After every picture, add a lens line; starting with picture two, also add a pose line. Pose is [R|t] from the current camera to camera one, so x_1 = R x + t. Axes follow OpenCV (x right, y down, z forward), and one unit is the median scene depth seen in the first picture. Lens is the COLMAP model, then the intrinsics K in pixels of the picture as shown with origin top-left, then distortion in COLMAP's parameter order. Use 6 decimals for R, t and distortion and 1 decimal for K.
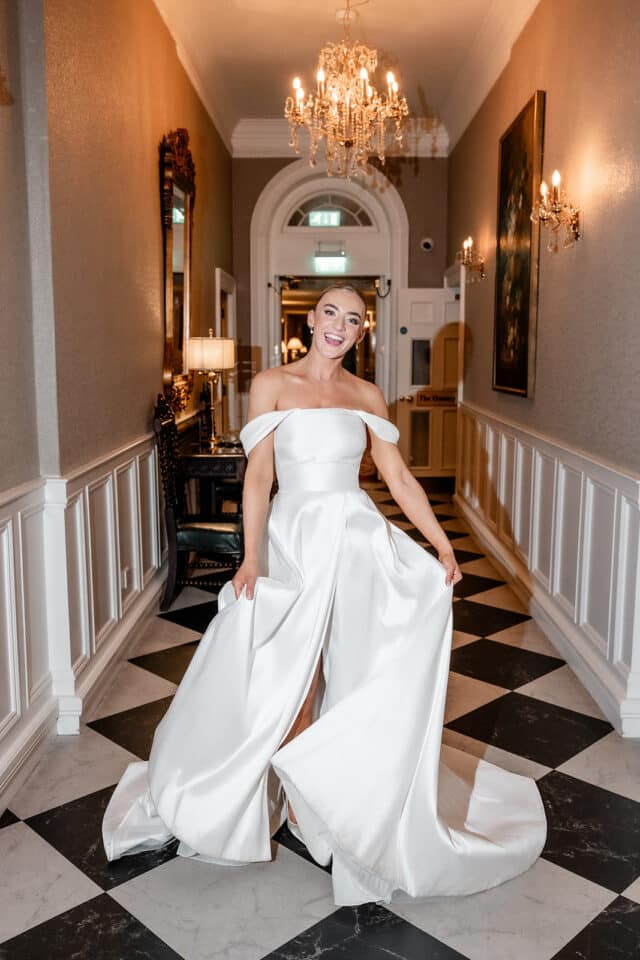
lens RADIAL K [[855.4, 0, 325.0], [0, 855.4, 460.6], [0, 0, 1]] dist [0.001567, 0.002016]
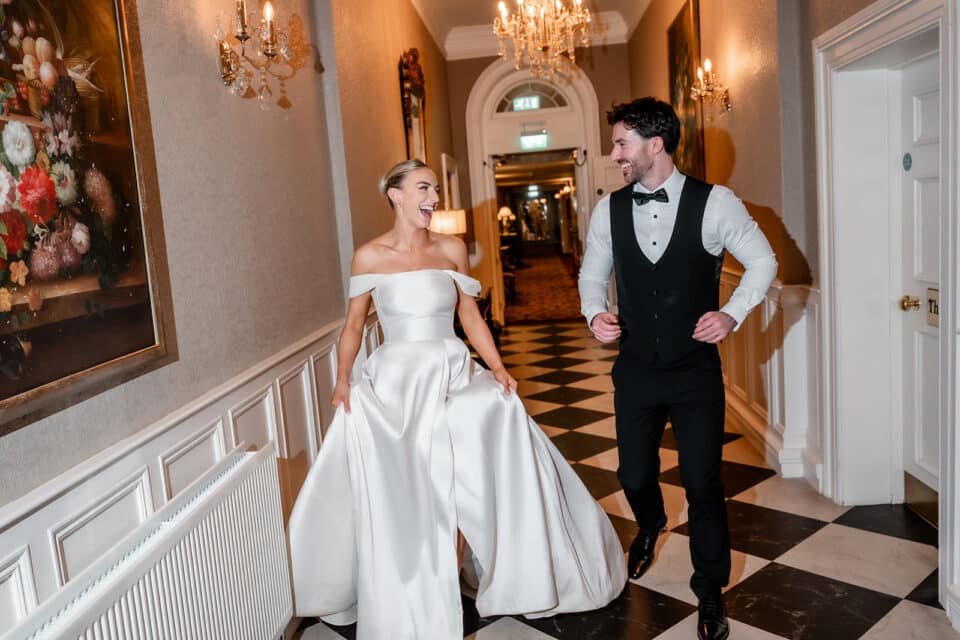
lens RADIAL K [[782.6, 0, 480.0], [0, 782.6, 320.0], [0, 0, 1]] dist [0.003714, 0.004263]
pose [[0.994808, -0.070745, -0.073156, -0.011229], [0.070776, 0.997490, -0.002178, 0.025566], [0.073127, -0.003011, 0.997318, -0.155383]]
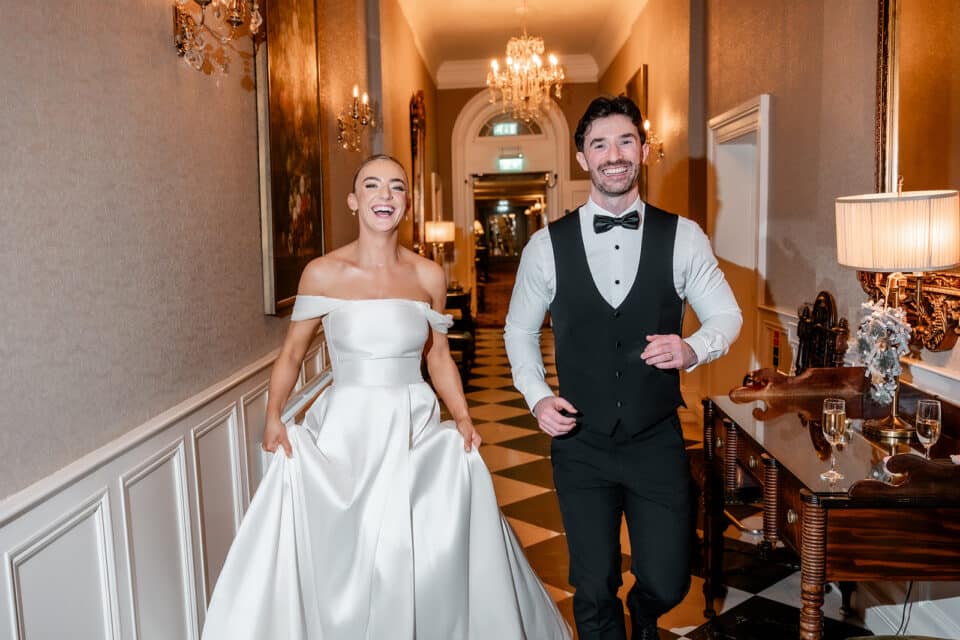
lens RADIAL K [[855.4, 0, 434.2], [0, 855.4, 333.8], [0, 0, 1]] dist [0.001567, 0.002016]
pose [[0.996993, -0.021500, -0.074449, -0.032821], [0.020687, 0.999718, -0.011674, 0.079569], [0.074679, 0.010099, 0.997156, -0.559712]]
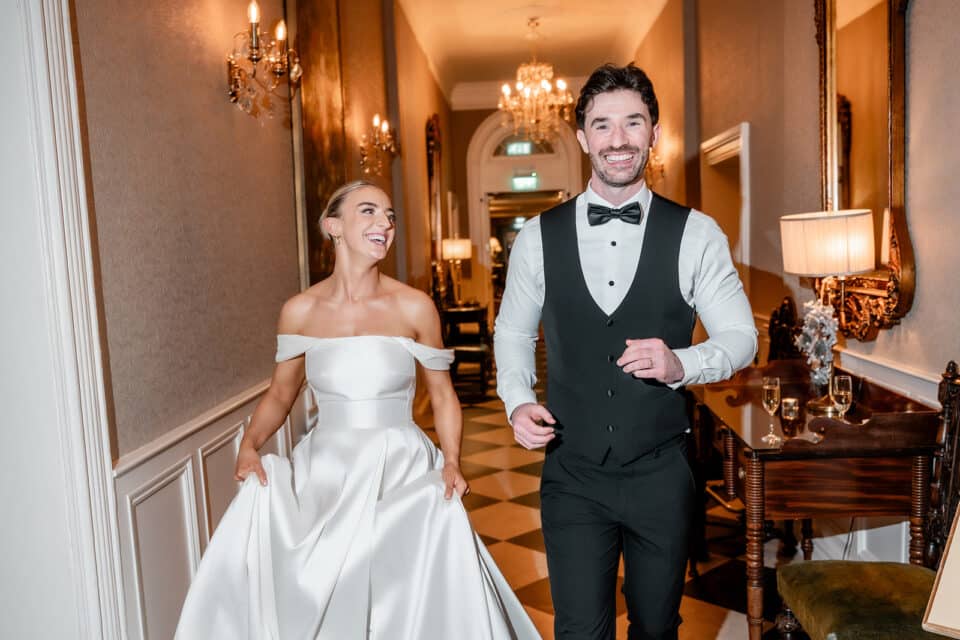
lens RADIAL K [[869.0, 0, 503.7], [0, 869.0, 350.9], [0, 0, 1]] dist [0.005817, 0.003520]
pose [[0.999097, -0.039176, -0.016458, -0.025795], [0.038974, 0.999163, -0.012410, 0.092609], [0.016930, 0.011757, 0.999788, -0.651405]]
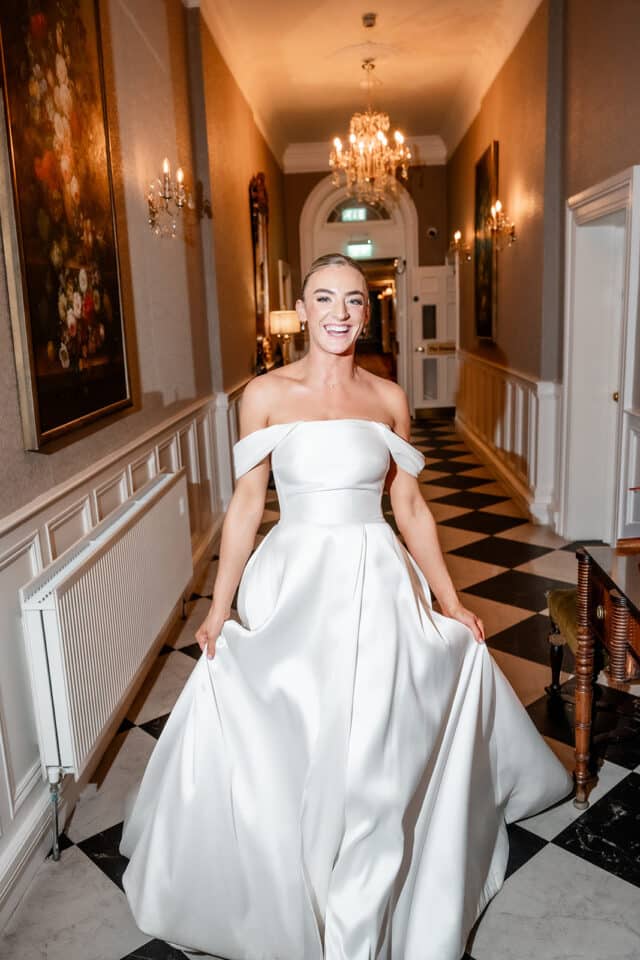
lens RADIAL K [[782.6, 0, 320.0], [0, 782.6, 480.0], [0, 0, 1]] dist [0.003714, 0.004263]
pose [[0.998239, -0.033662, -0.048838, -0.013544], [0.037415, 0.996243, 0.078098, 0.047103], [0.046026, -0.079788, 0.995749, -0.403514]]
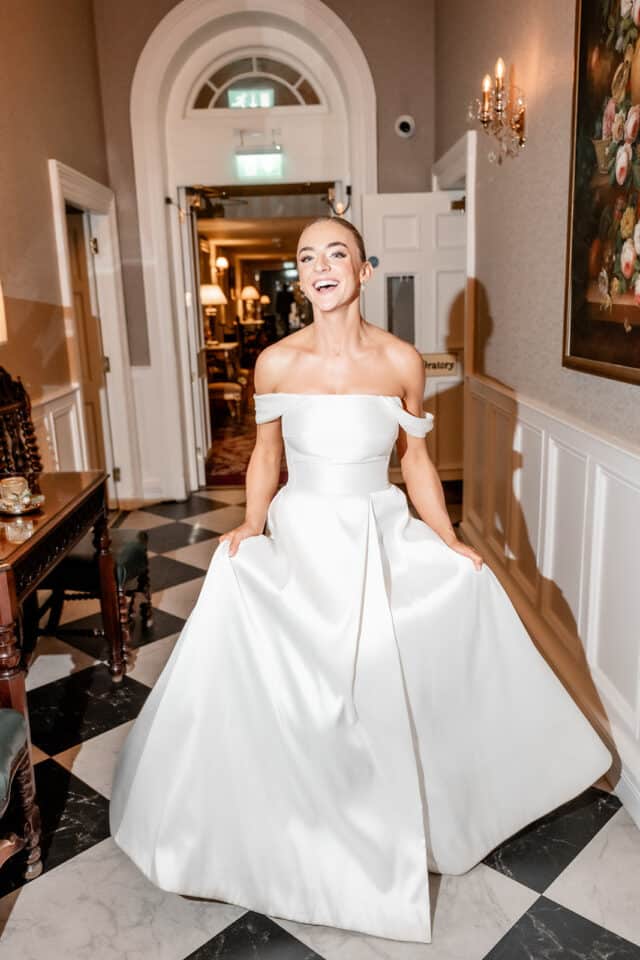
lens RADIAL K [[797.2, 0, 318.9], [0, 797.2, 496.2], [0, 0, 1]] dist [-0.001254, -0.001636]
pose [[0.998986, -0.040638, 0.019395, 0.049738], [0.038179, 0.992785, 0.113666, -0.071451], [-0.023875, -0.112811, 0.993330, 0.590081]]
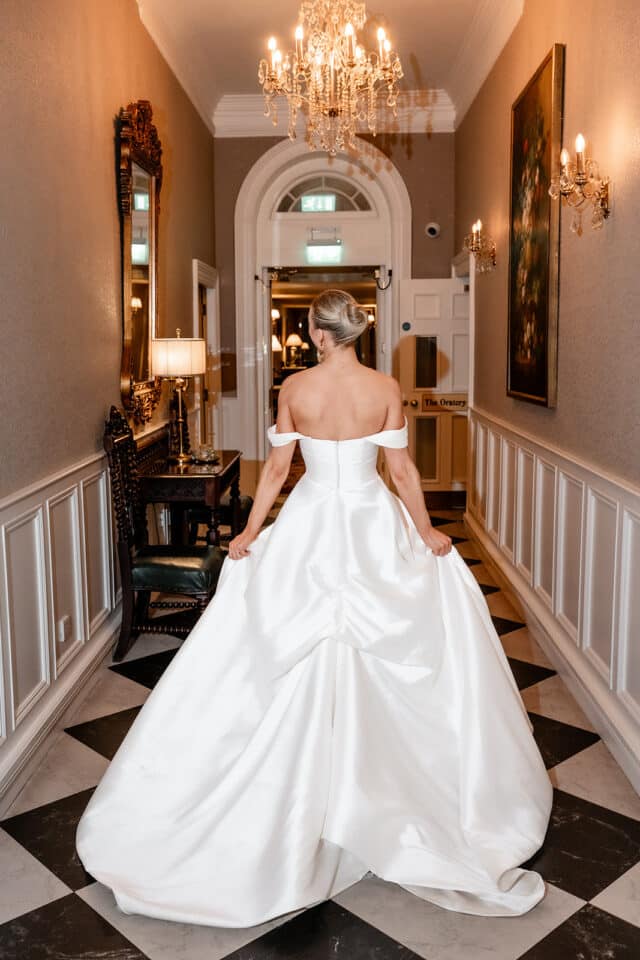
lens RADIAL K [[905.7, 0, 293.2], [0, 905.7, 438.4], [0, 0, 1]] dist [-0.003029, 0.001570]
pose [[0.999054, -0.005697, -0.043113, 0.022389], [0.004569, 0.999646, -0.026214, -0.018403], [0.043247, 0.025992, 0.998726, 0.091827]]
